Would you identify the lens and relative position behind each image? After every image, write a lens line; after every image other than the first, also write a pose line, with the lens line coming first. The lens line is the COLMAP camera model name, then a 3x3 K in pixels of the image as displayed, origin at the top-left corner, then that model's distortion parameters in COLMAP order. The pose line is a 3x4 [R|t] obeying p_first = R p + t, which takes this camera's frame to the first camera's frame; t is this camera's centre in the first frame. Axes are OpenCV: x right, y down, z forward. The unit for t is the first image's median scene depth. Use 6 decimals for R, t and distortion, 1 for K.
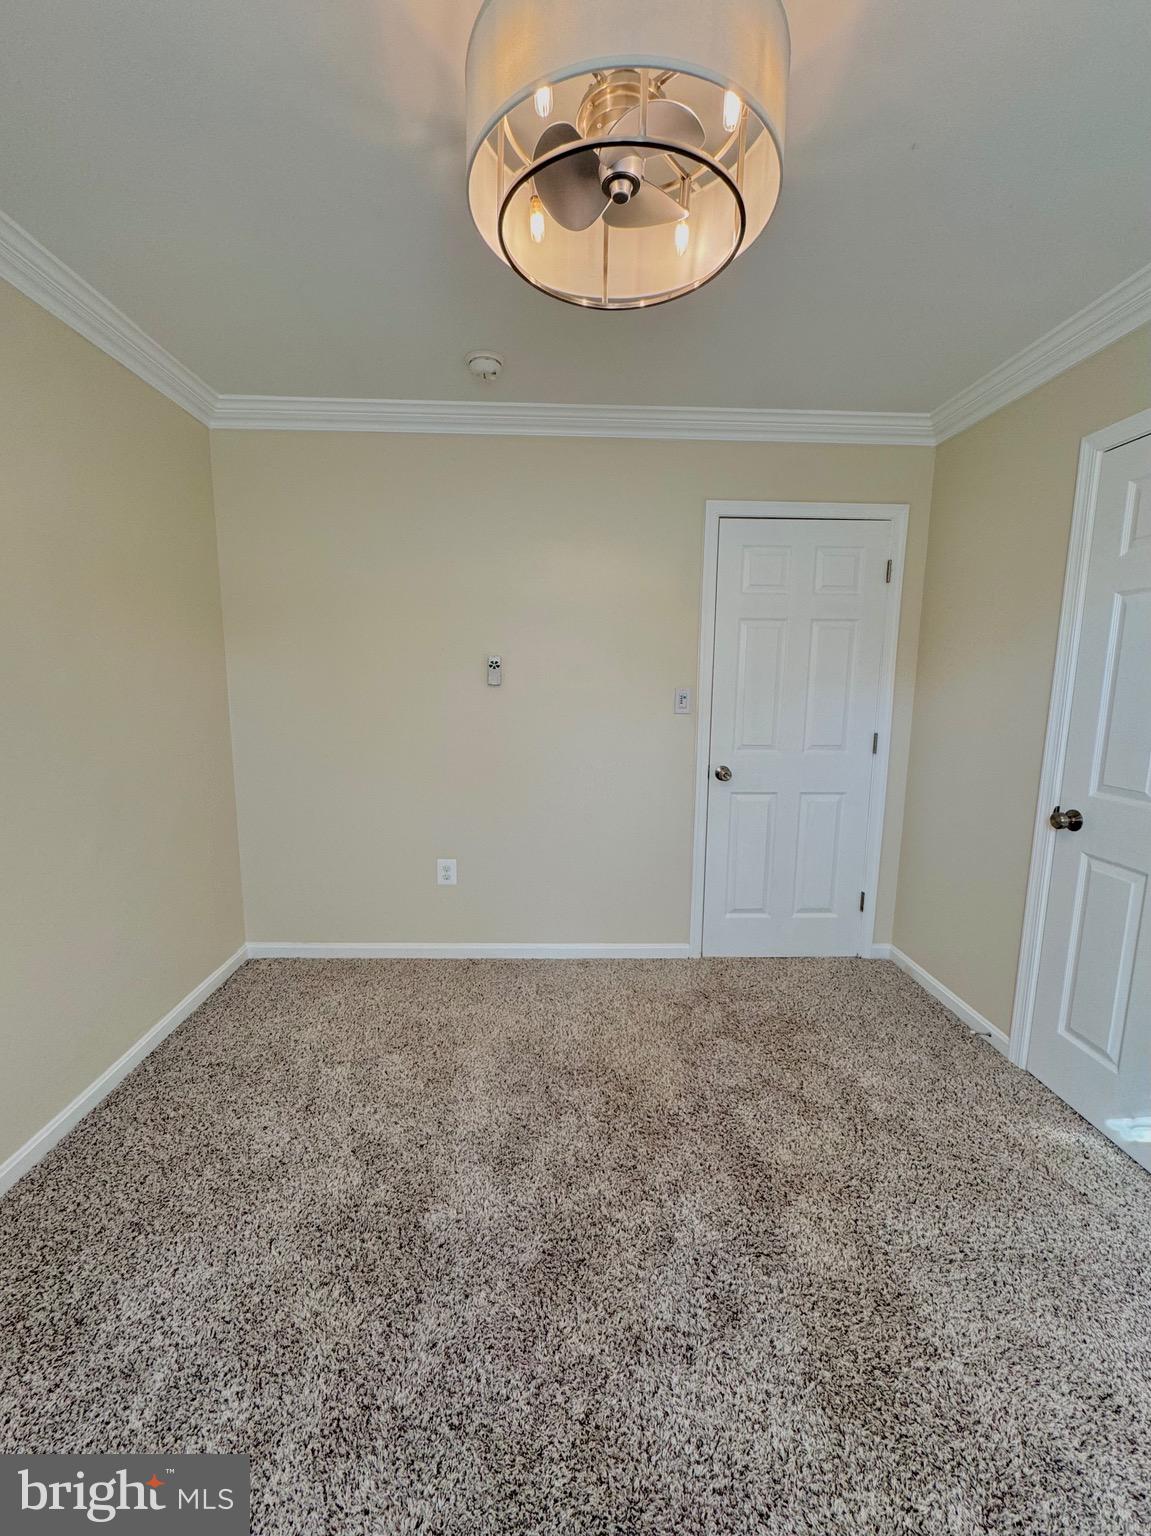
lens RADIAL K [[607.1, 0, 580.7], [0, 607.1, 768.0], [0, 0, 1]] dist [0.000197, 0.000482]
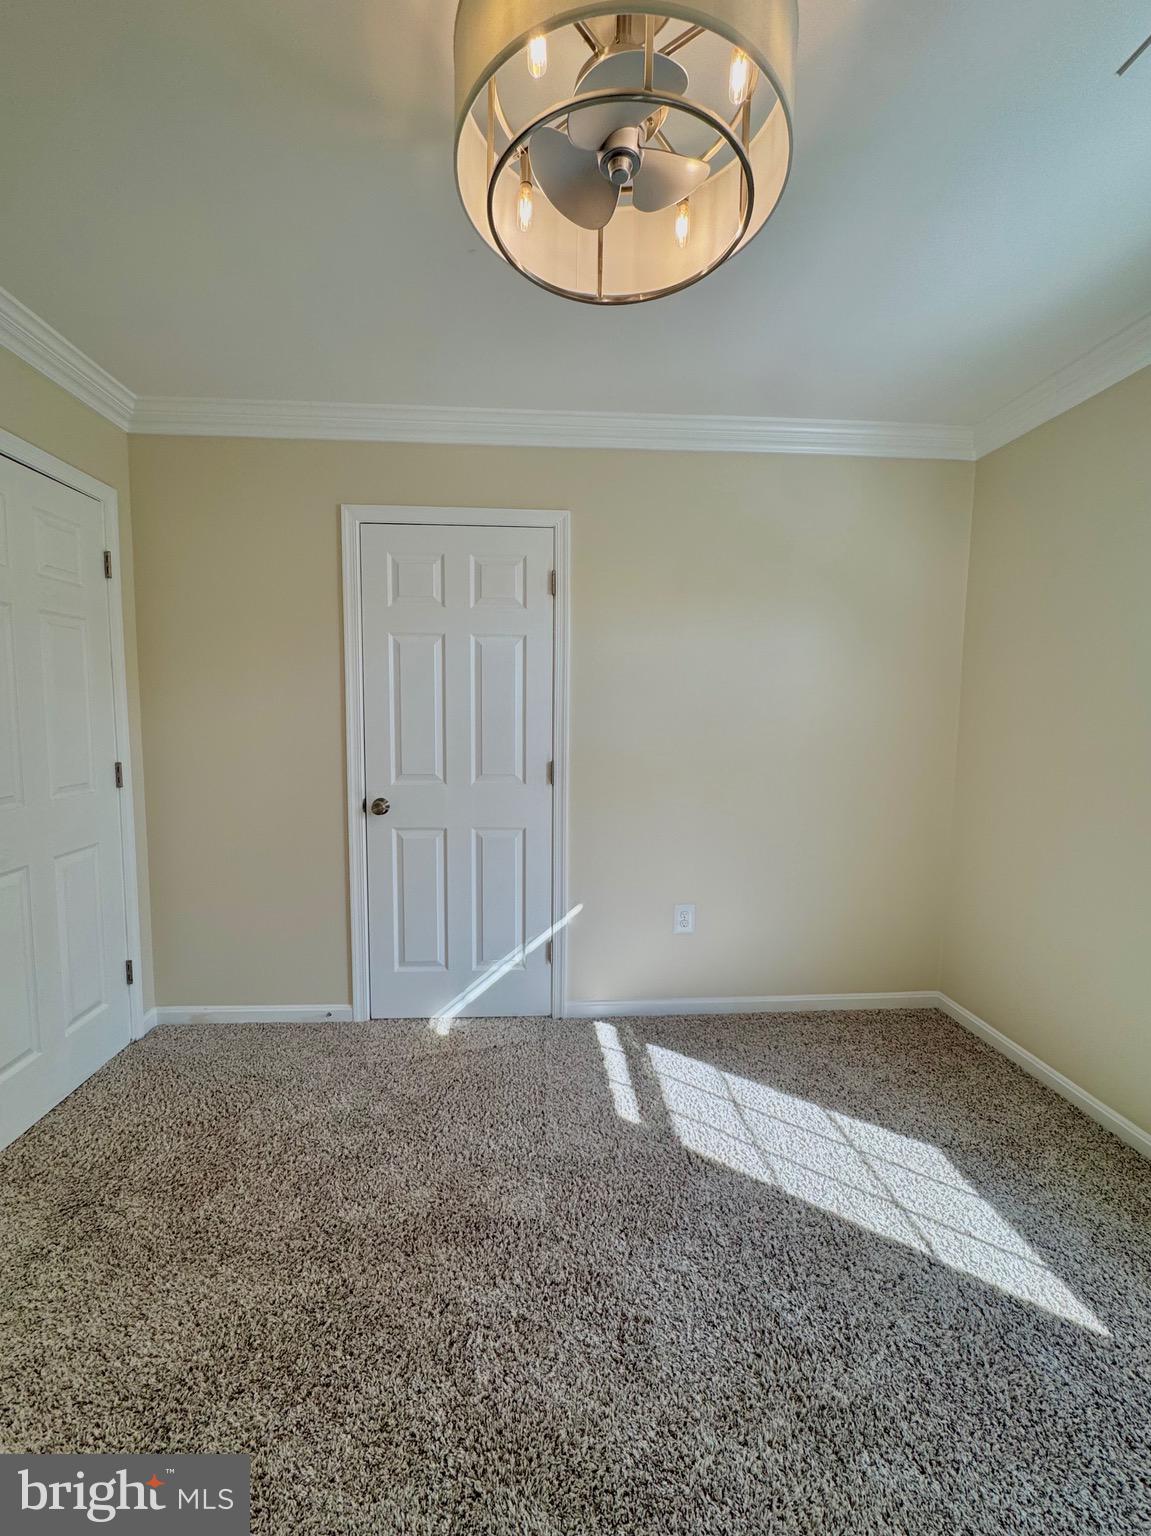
lens RADIAL K [[620.2, 0, 559.2], [0, 620.2, 767.7], [0, 0, 1]] dist [-0.001028, -0.000258]
pose [[0.013269, -0.103677, 0.994523, -0.454812], [0.141497, 0.984796, 0.100775, -0.068408], [-0.989850, 0.139385, 0.027738, 0.551604]]
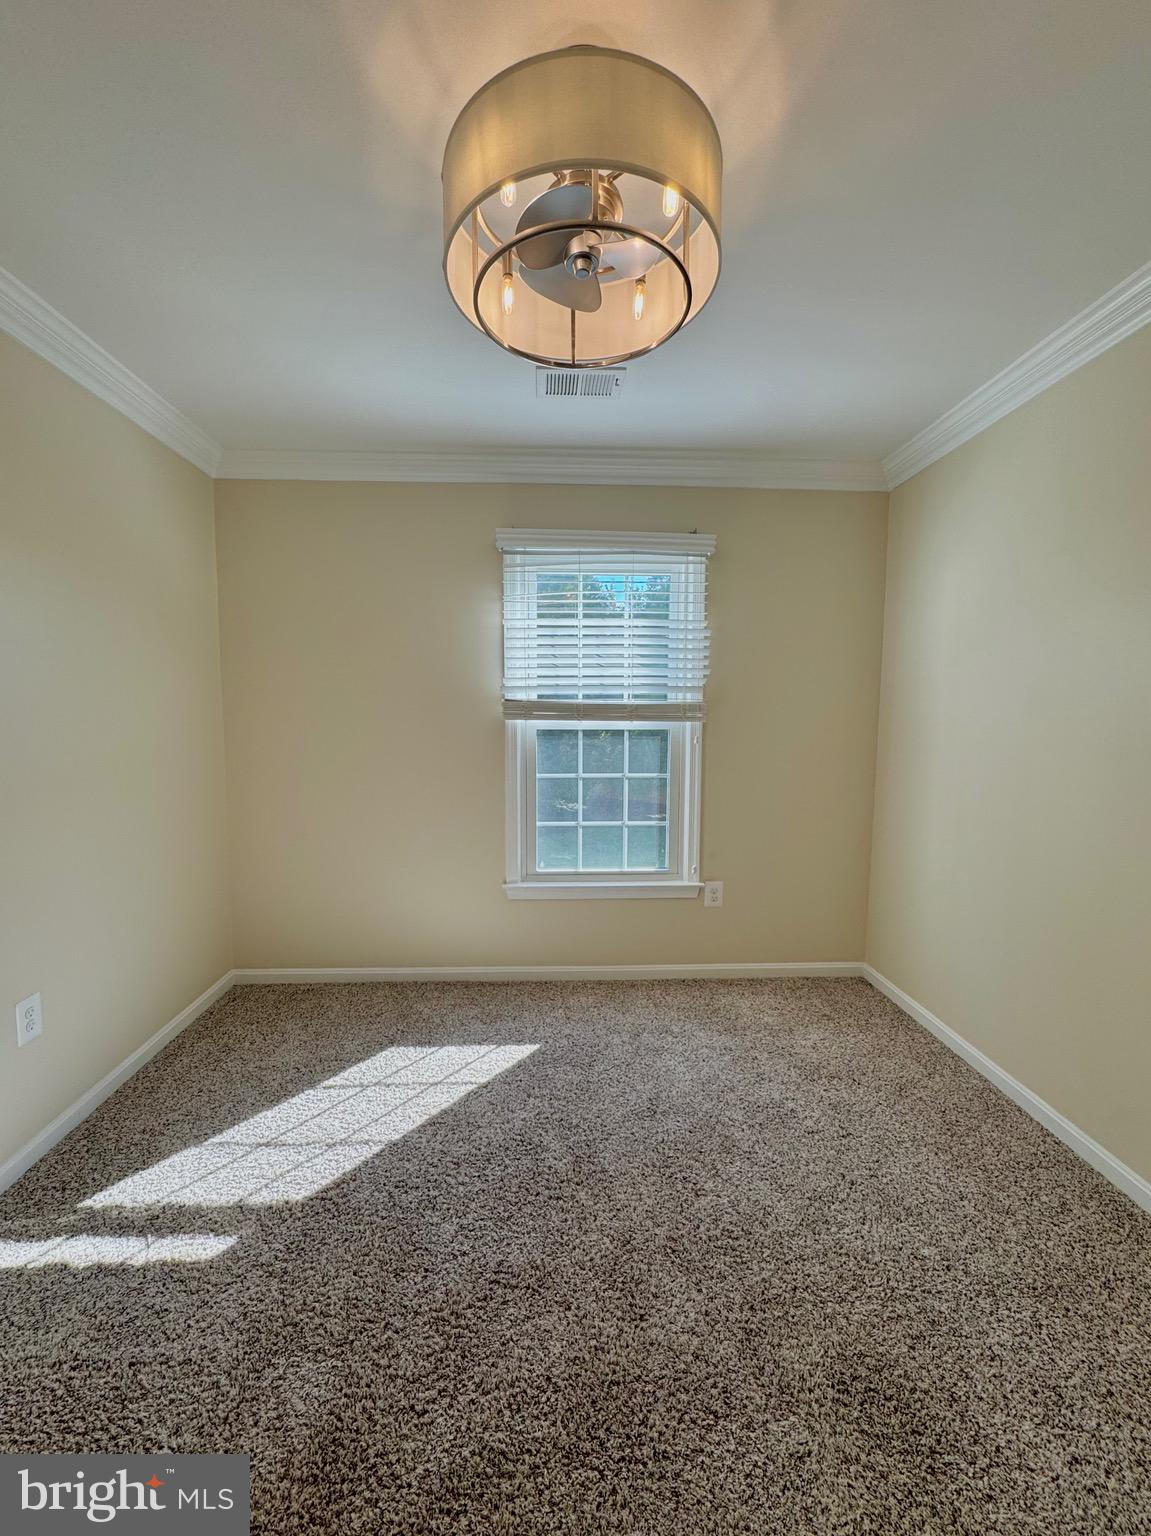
lens RADIAL K [[610.5, 0, 570.5], [0, 610.5, 767.6], [0, 0, 1]] dist [-0.002131, -0.000160]
pose [[-0.998464, -0.018699, 0.052145, 0.000492], [-0.005605, 0.970579, 0.240716, -0.143697], [-0.055112, 0.240054, -0.969194, 1.072898]]
